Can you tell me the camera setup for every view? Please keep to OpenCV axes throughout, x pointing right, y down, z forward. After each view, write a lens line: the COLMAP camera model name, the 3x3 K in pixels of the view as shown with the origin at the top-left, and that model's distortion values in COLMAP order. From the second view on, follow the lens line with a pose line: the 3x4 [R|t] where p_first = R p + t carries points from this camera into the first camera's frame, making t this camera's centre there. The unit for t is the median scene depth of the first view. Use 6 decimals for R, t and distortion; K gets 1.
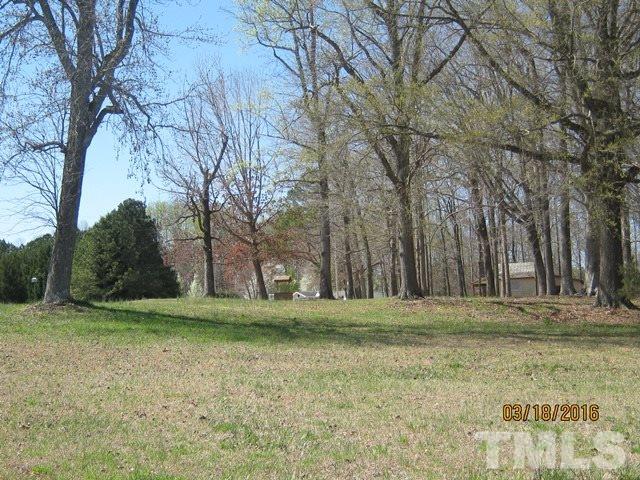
lens RADIAL K [[981.9, 0, 320.0], [0, 981.9, 240.0], [0, 0, 1]] dist [-0.090260, -0.020495]
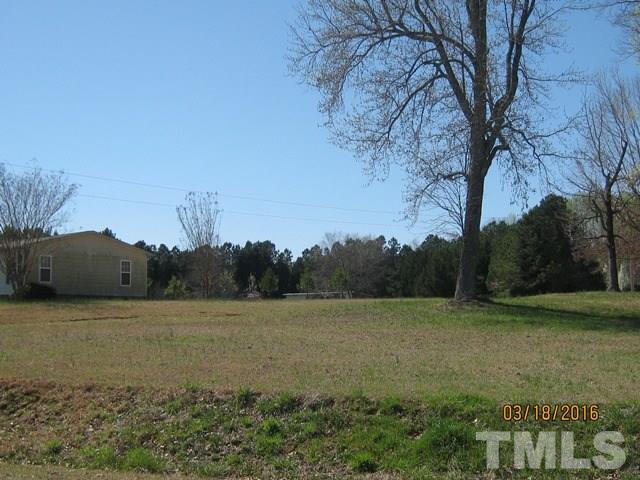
lens RADIAL K [[989.2, 0, 320.3], [0, 989.2, 227.3], [0, 0, 1]] dist [-0.150114, -0.008009]
pose [[0.906585, -0.027104, -0.421152, 0.050749], [0.026236, 0.999625, -0.007855, -0.012133], [0.421207, -0.003928, 0.906956, -0.120222]]
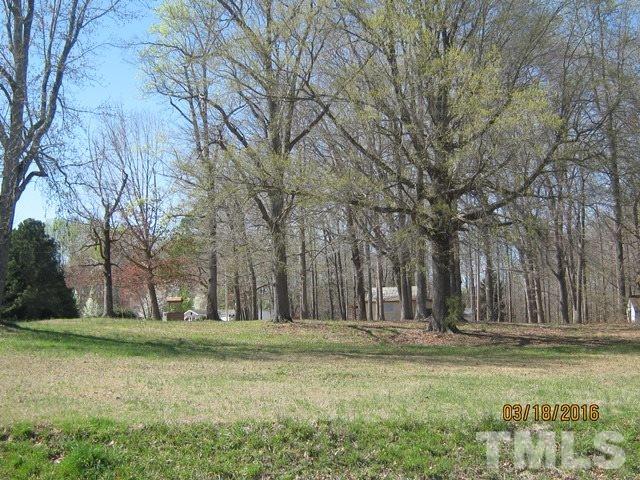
lens RADIAL K [[981.9, 0, 320.0], [0, 981.9, 240.0], [0, 0, 1]] dist [-0.090260, -0.020495]
pose [[0.994325, 0.018991, 0.104672, 0.009682], [-0.017198, 0.999690, -0.018009, -0.014174], [-0.104982, 0.016107, 0.994344, -0.142061]]
